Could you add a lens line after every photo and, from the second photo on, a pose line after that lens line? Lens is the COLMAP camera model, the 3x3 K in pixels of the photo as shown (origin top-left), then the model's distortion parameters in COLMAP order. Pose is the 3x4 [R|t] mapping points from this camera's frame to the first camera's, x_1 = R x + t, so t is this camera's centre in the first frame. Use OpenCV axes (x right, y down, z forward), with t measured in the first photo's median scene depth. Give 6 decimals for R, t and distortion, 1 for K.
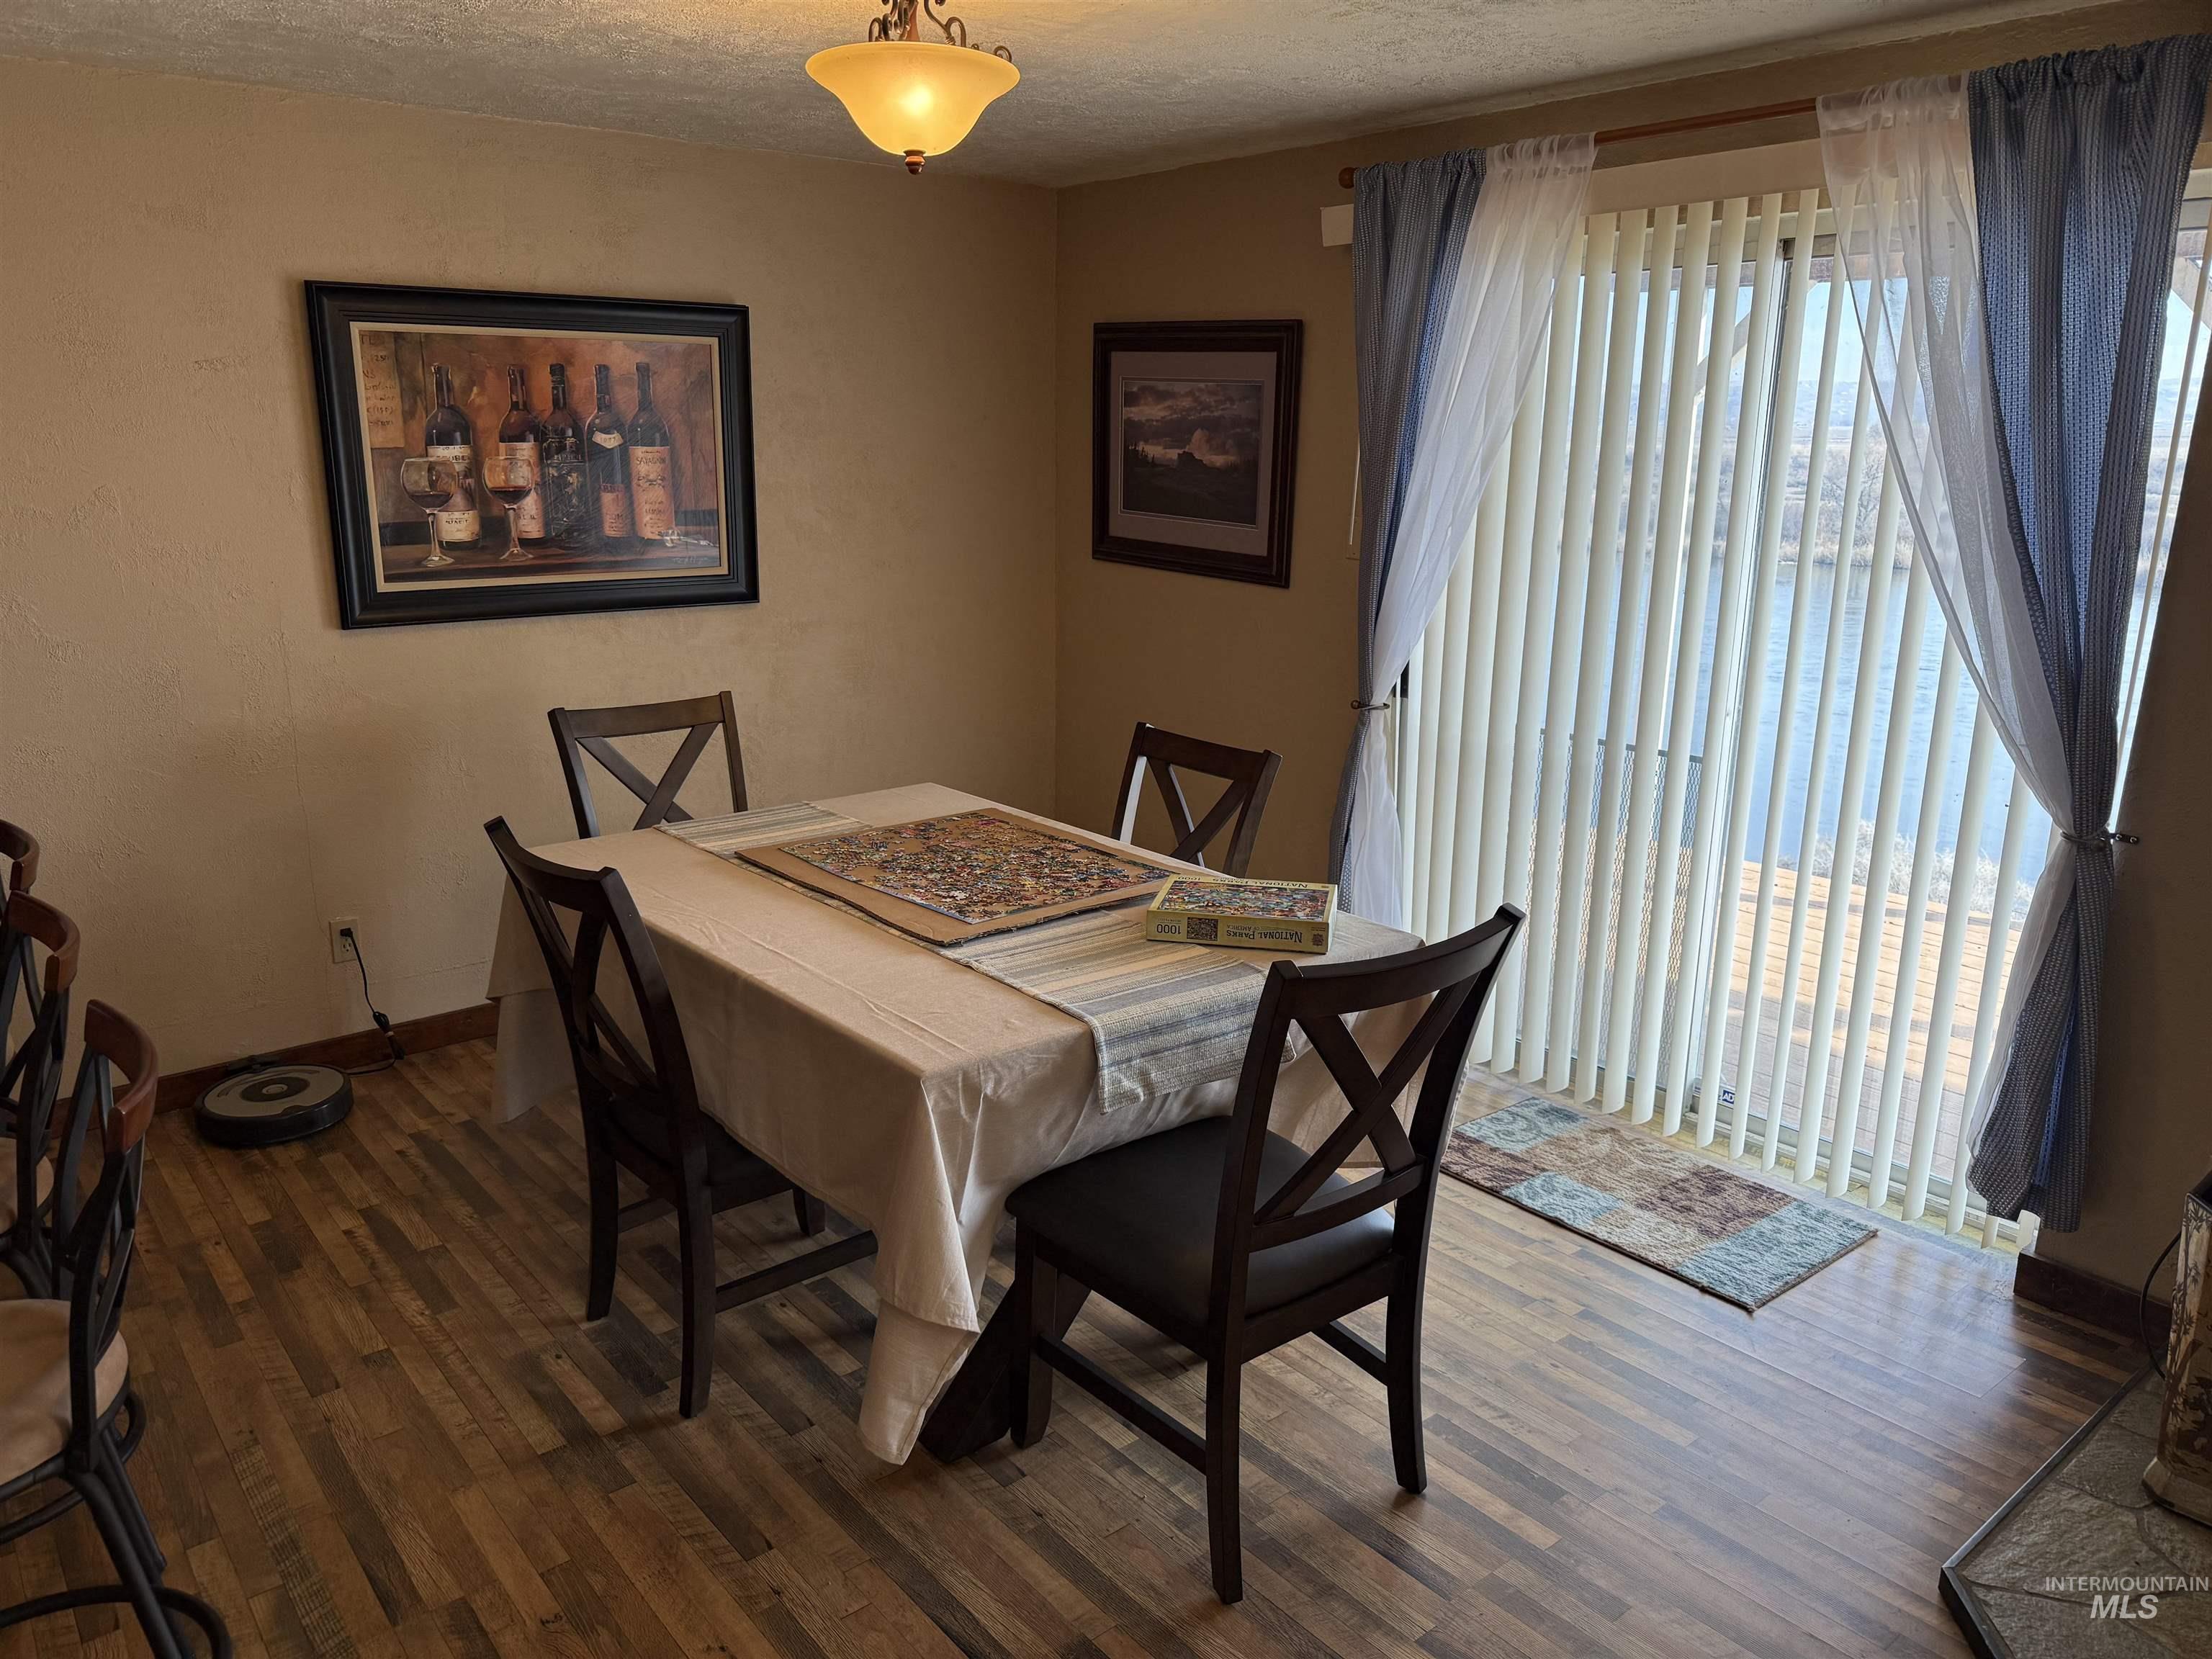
lens RADIAL K [[1482.0, 0, 1105.3], [0, 1482.0, 858.0], [0, 0, 1]] dist [0.027423, -0.032805]
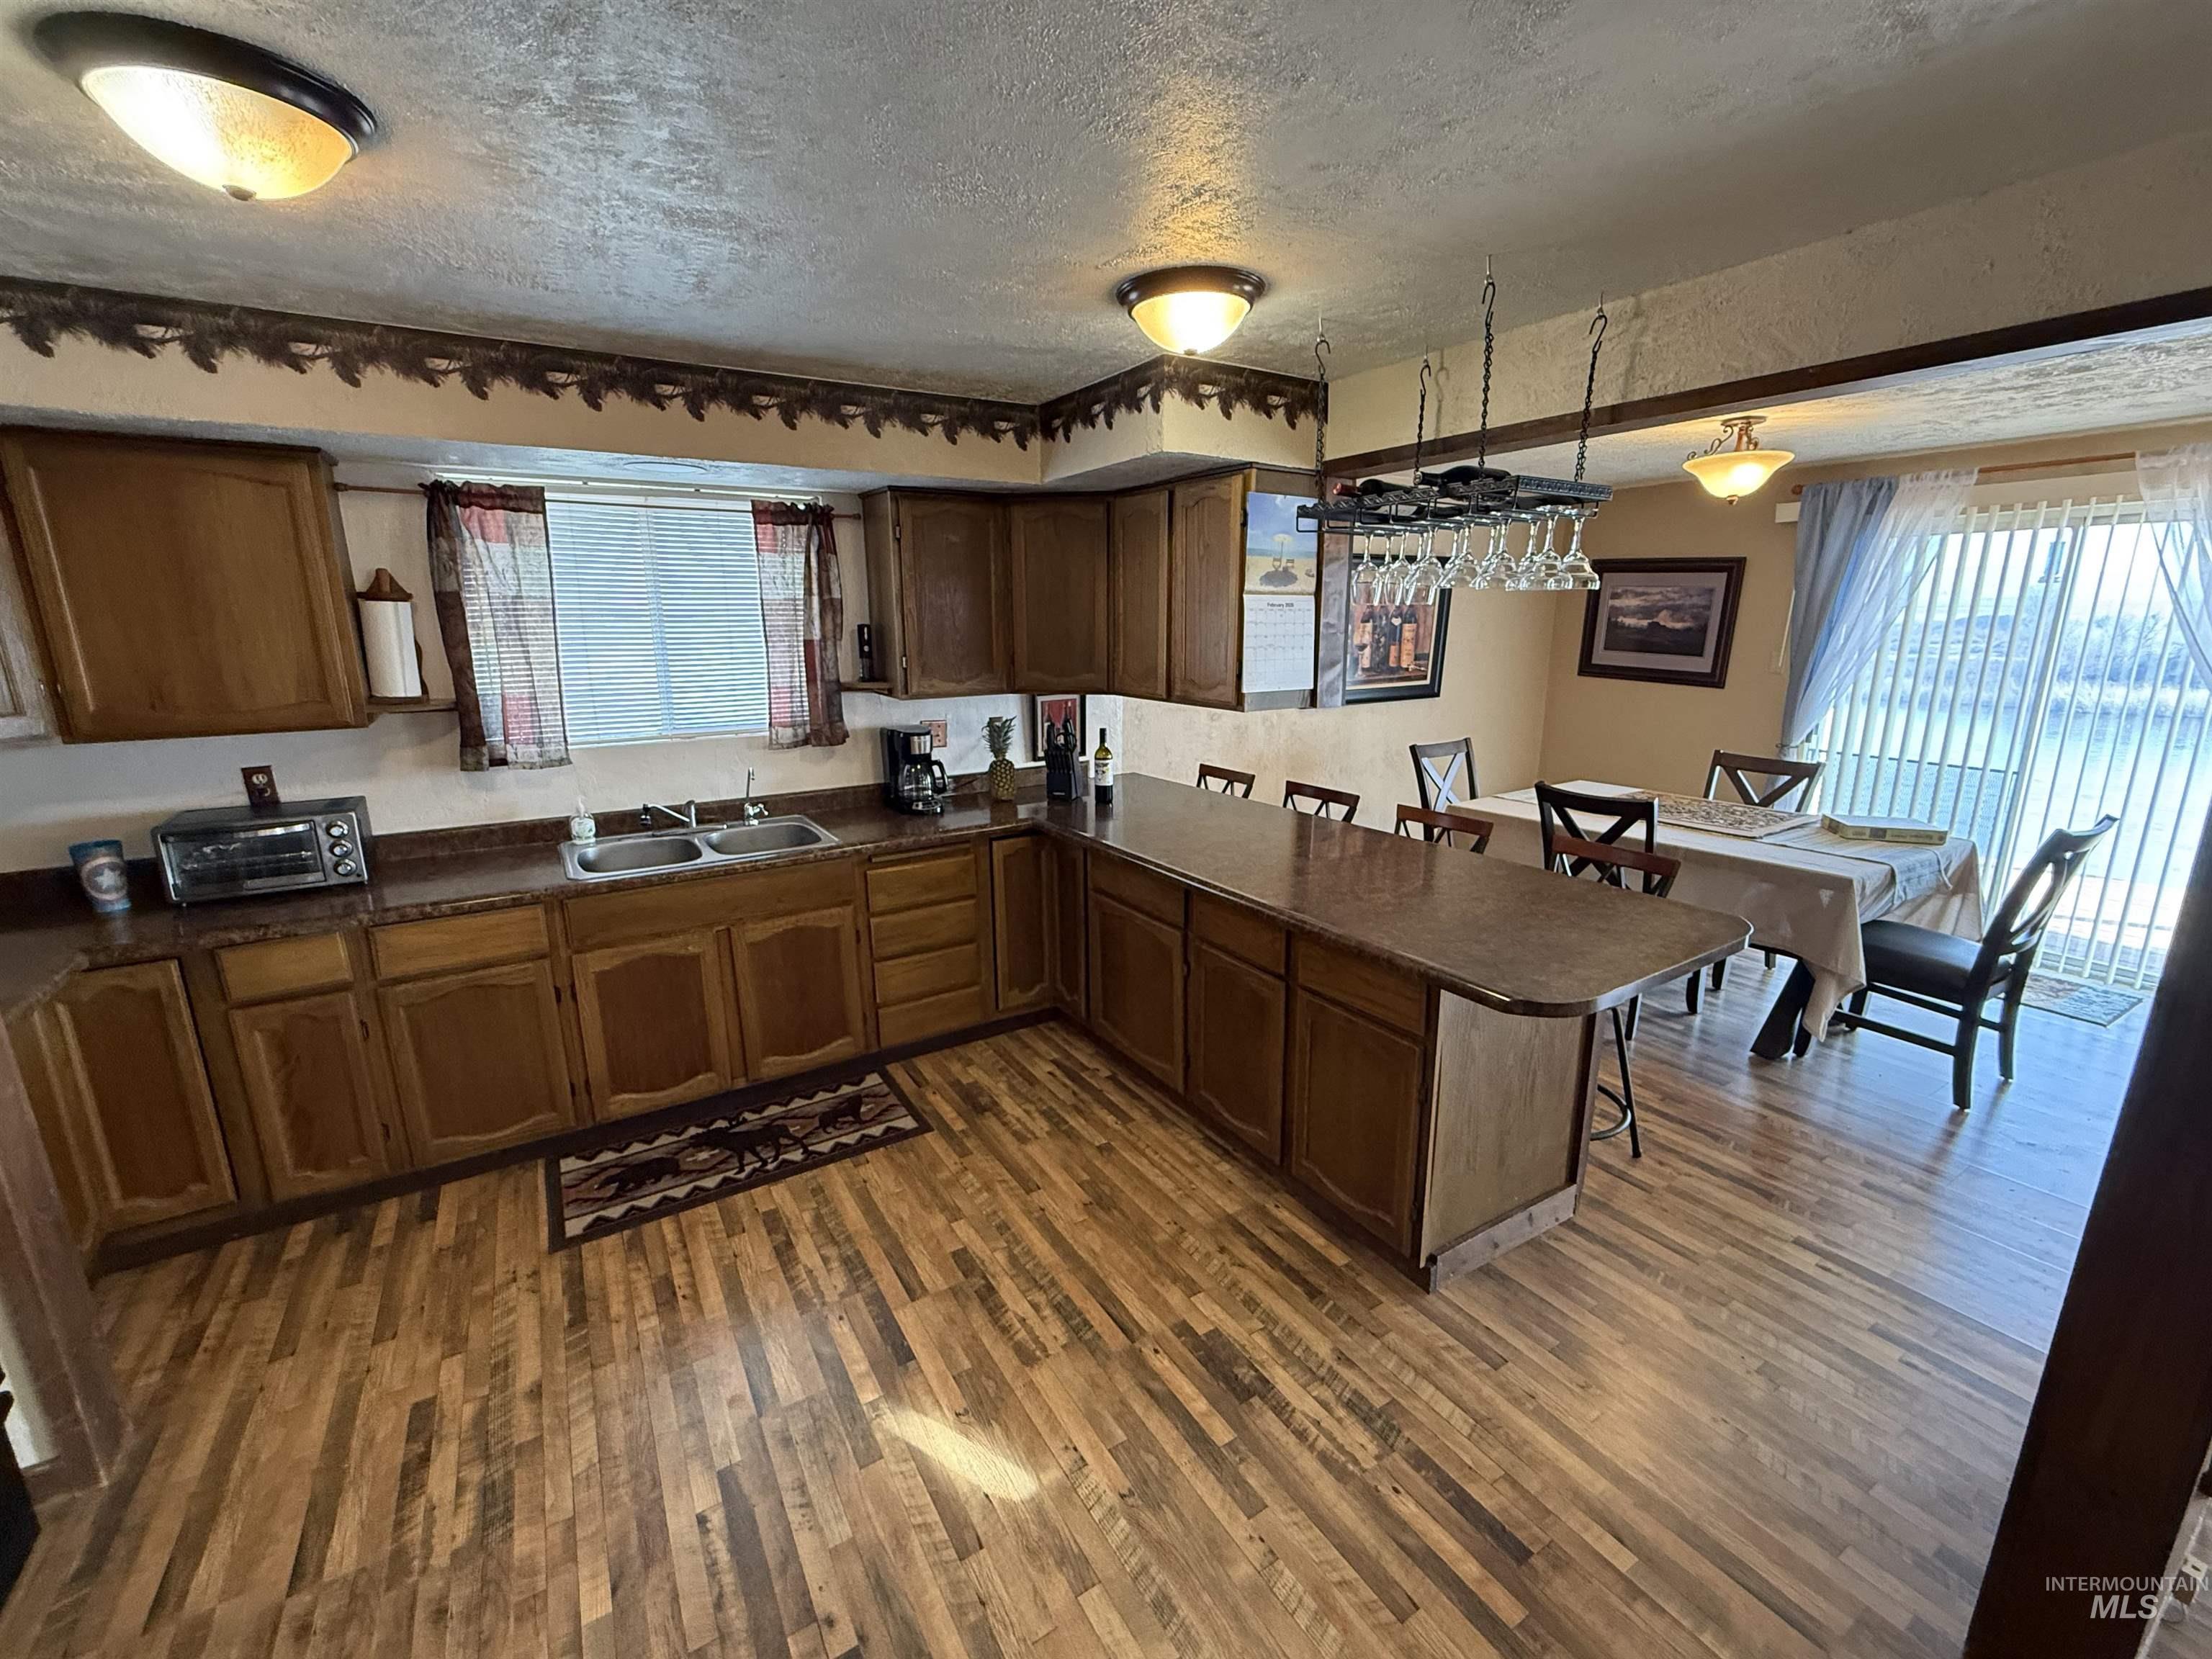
lens RADIAL K [[879.1, 0, 1104.8], [0, 879.1, 845.6], [0, 0, 1]] dist [0.002247, 0.000238]
pose [[0.991688, 0.016867, -0.127559, -0.745240], [-0.018645, 0.999745, -0.012760, 0.083544], [0.127311, 0.015033, 0.991749, -0.387407]]
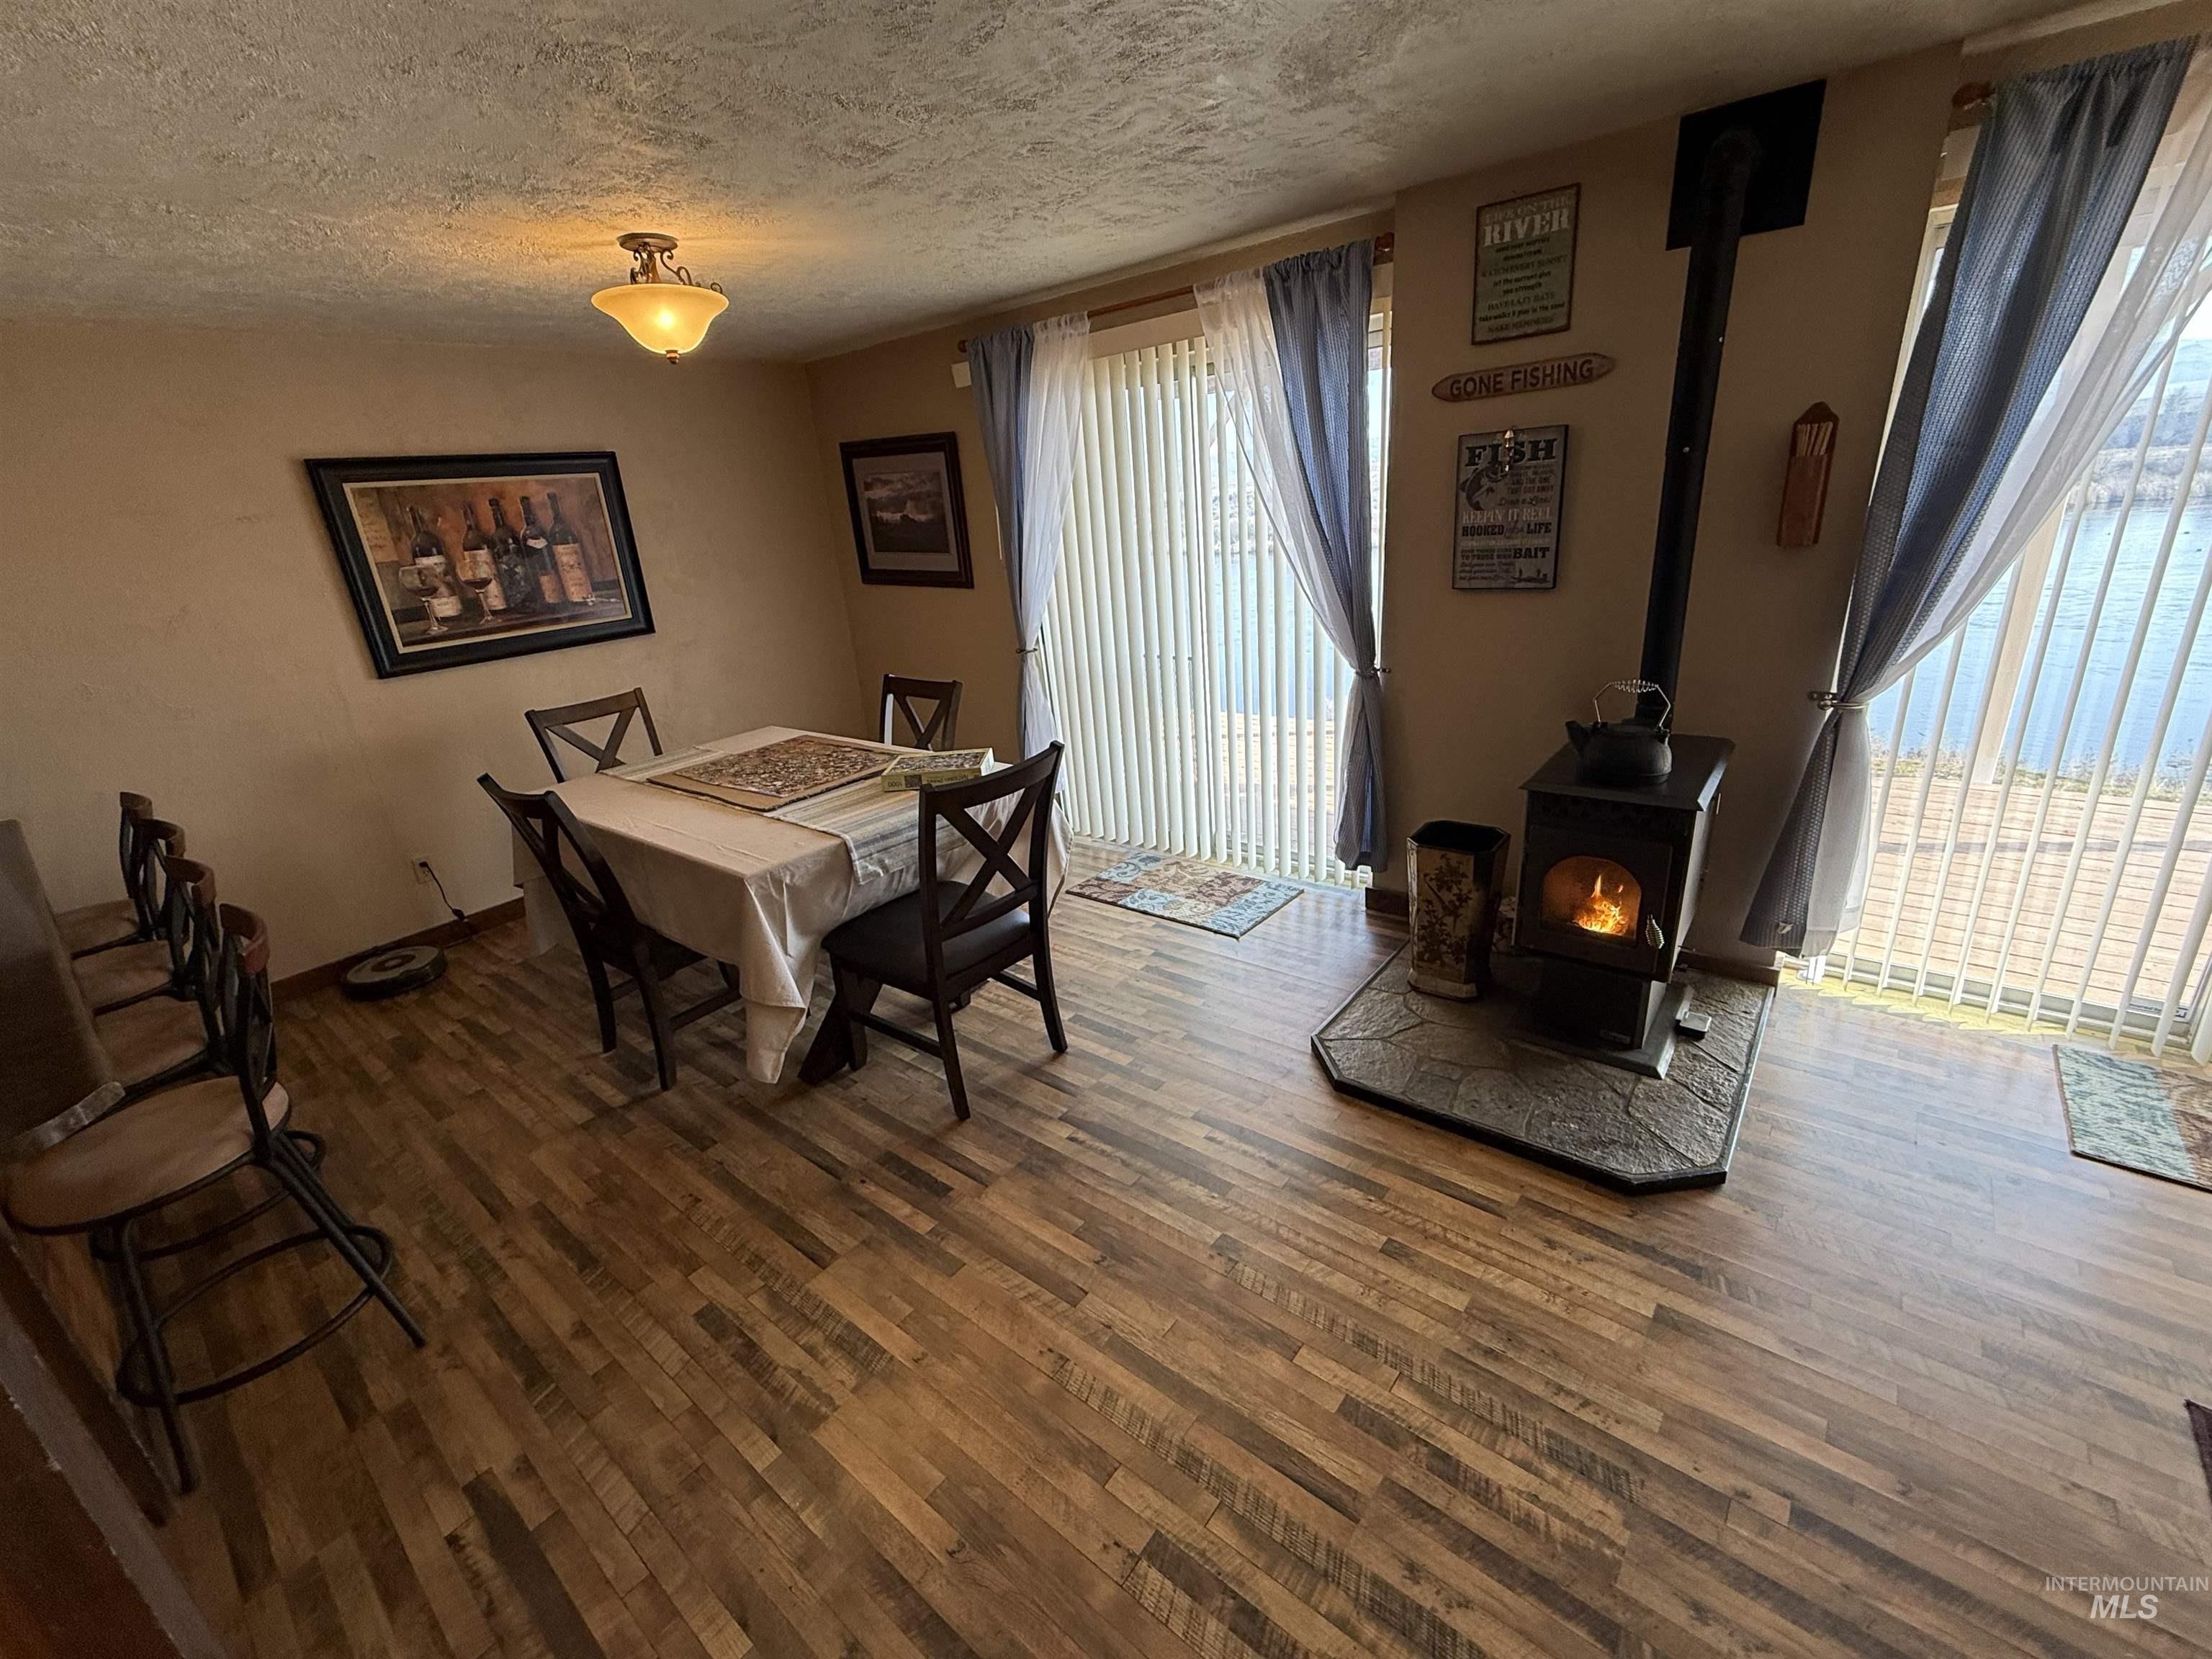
lens RADIAL K [[878.4, 0, 1099.1], [0, 878.4, 835.1], [0, 0, 1]] dist [-0.001804, -0.000023]
pose [[0.977261, -0.150637, 0.149229, 0.095057], [0.137244, 0.985839, 0.096365, 0.032585], [-0.161632, -0.073693, 0.984096, -0.084445]]
